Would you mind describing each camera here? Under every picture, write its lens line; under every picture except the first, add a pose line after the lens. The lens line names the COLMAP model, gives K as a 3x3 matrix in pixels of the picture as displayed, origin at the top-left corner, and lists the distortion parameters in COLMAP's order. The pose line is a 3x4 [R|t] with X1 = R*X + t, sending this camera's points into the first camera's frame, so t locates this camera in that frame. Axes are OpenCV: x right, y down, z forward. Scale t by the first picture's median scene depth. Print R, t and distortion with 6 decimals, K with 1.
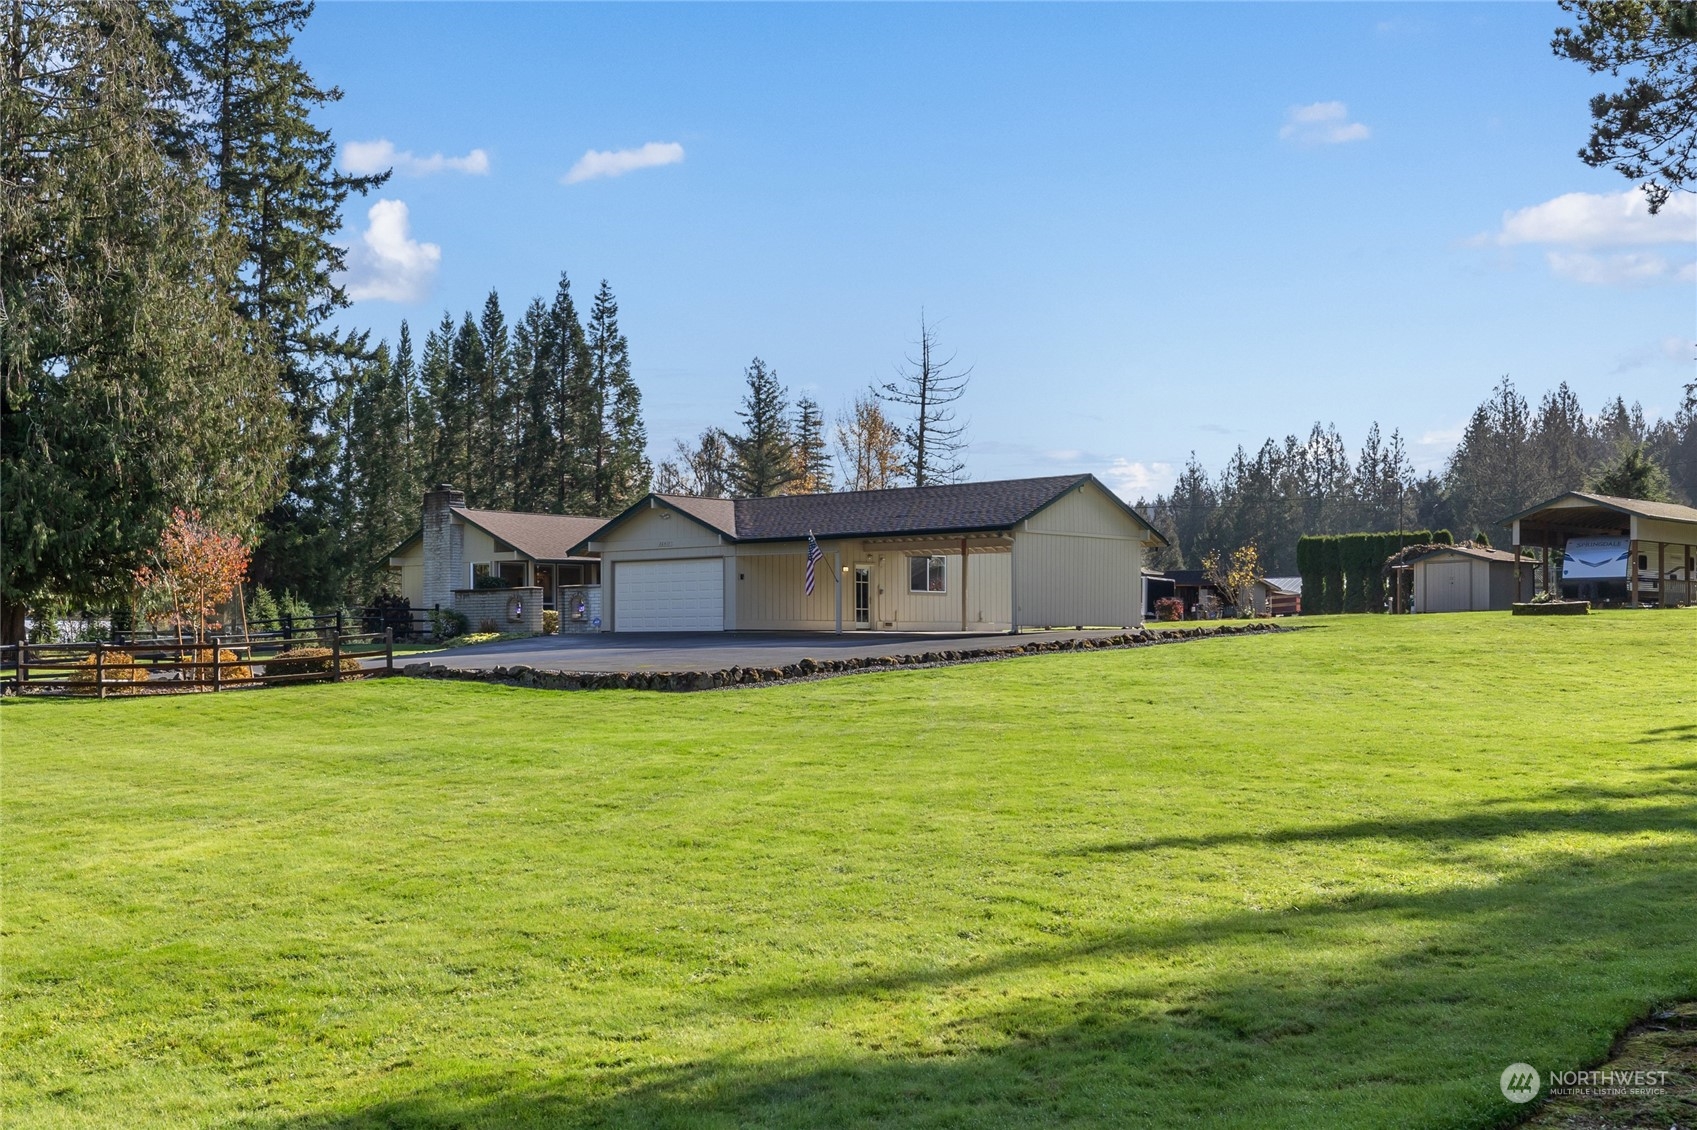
lens RADIAL K [[1876.7, 0, 848.5], [0, 1876.7, 565.0], [0, 0, 1]] dist [-0.000196, 0.001807]
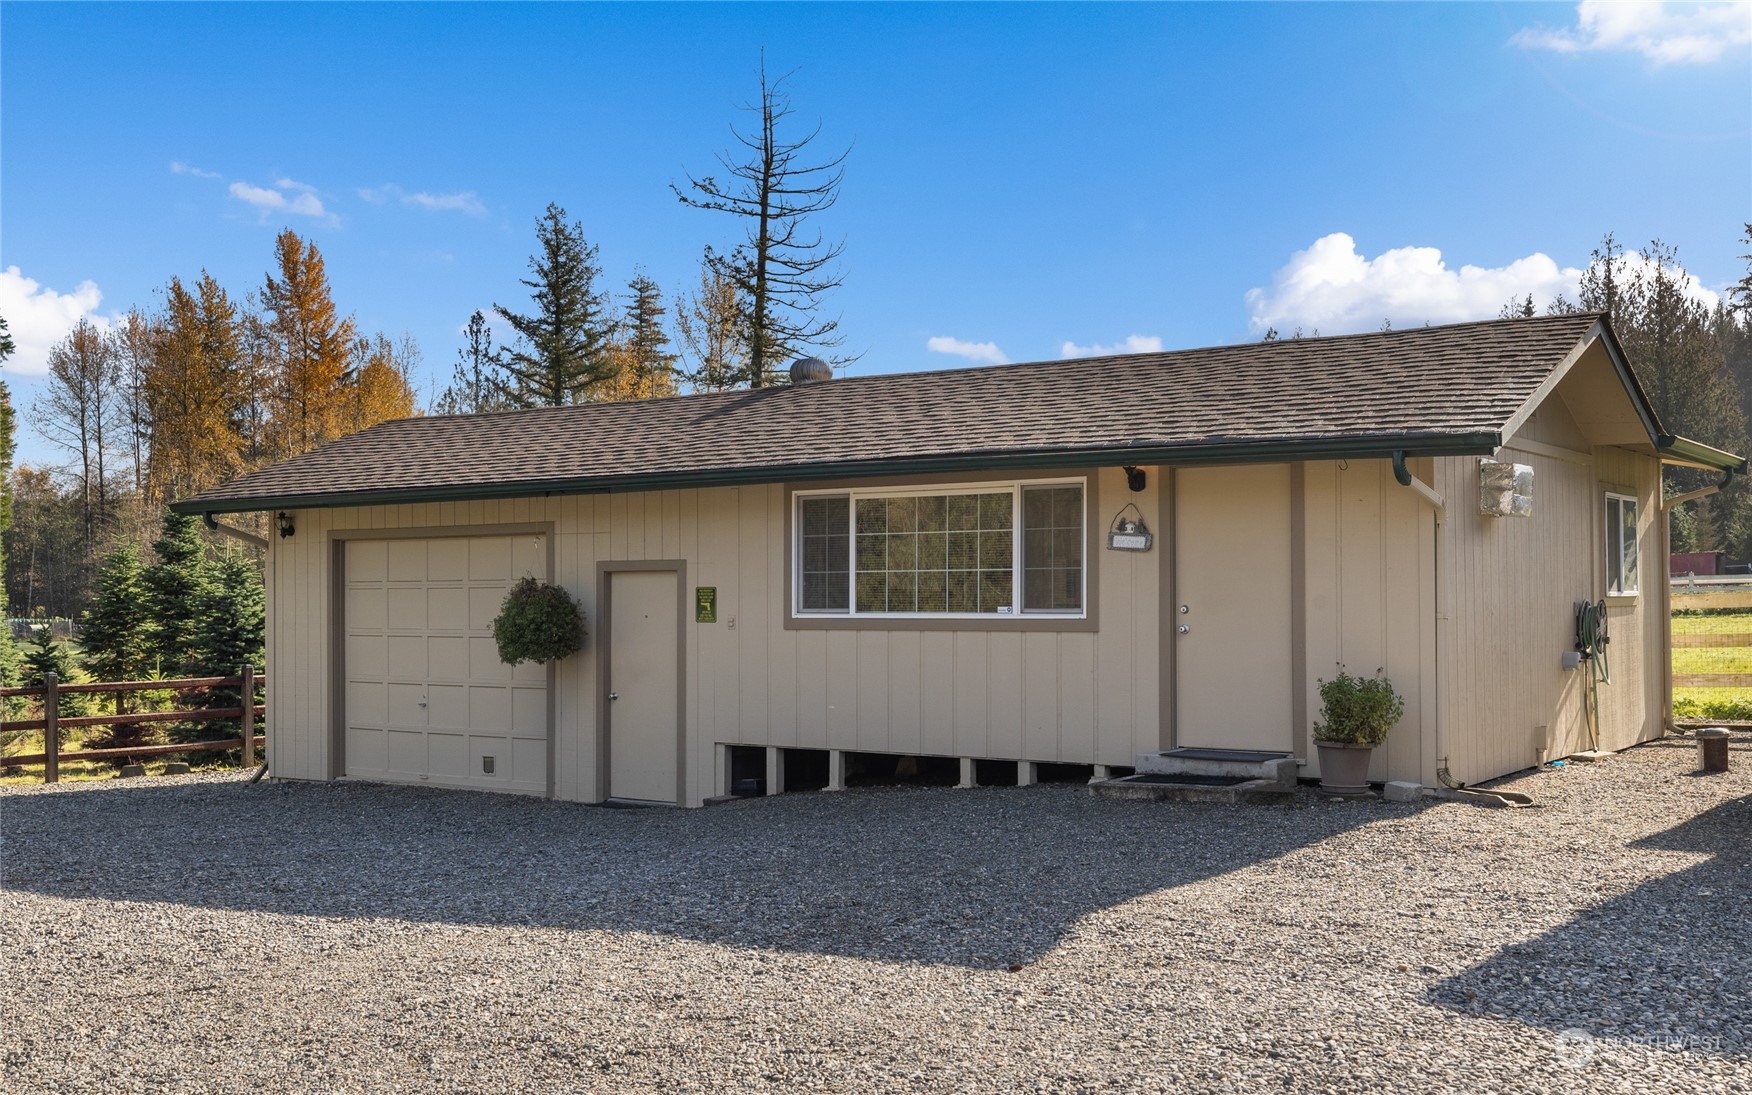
lens RADIAL K [[1867.1, 0, 875.7], [0, 1867.1, 528.8], [0, 0, 1]] dist [-0.002931, 0.009770]
pose [[0.998096, -0.006007, 0.061384, 0.038260], [0.005399, 0.999935, 0.010062, 0.005356], [-0.061441, -0.009712, 0.998063, 0.421329]]
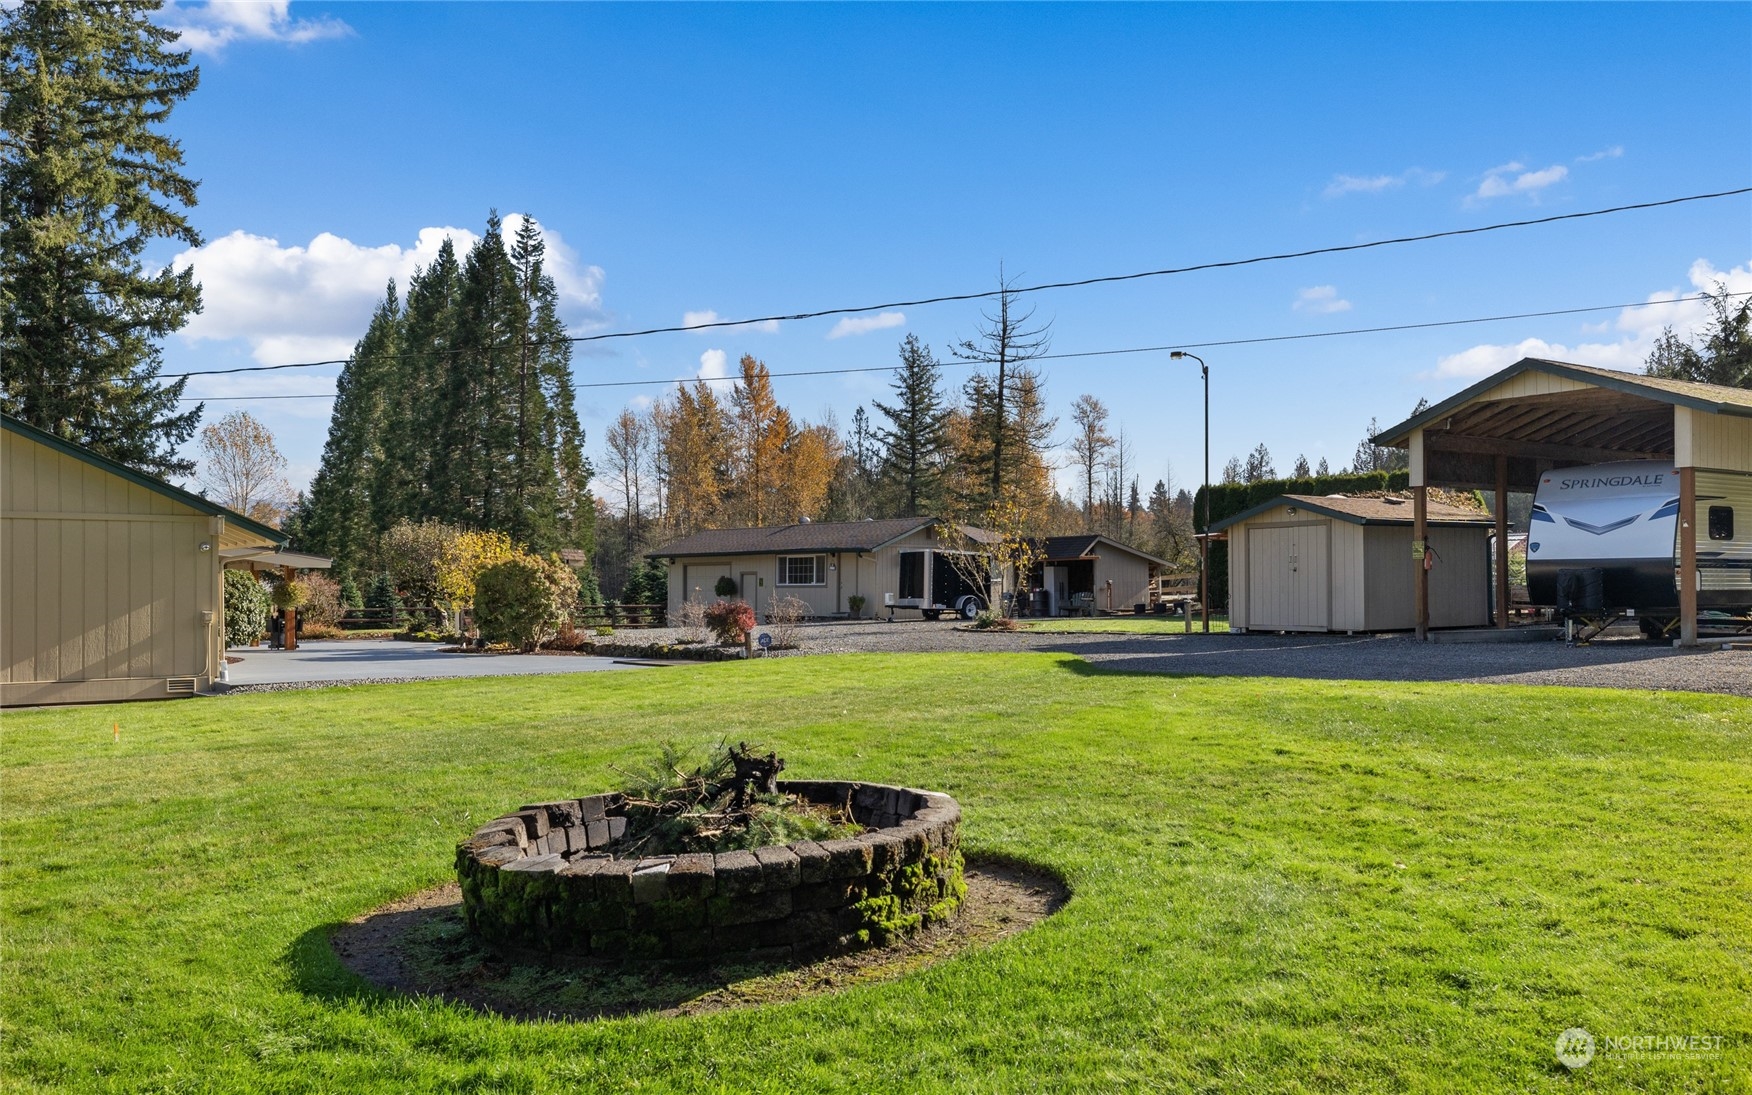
lens RADIAL K [[1473.1, 0, 876.0], [0, 1473.1, 547.5], [0, 0, 1]] dist [-0.015022, -0.006793]
pose [[0.985041, -0.007339, -0.172165, 0.106335], [0.009991, 0.999844, 0.014543, -0.000935], [0.172031, -0.016046, 0.984961, 0.232417]]
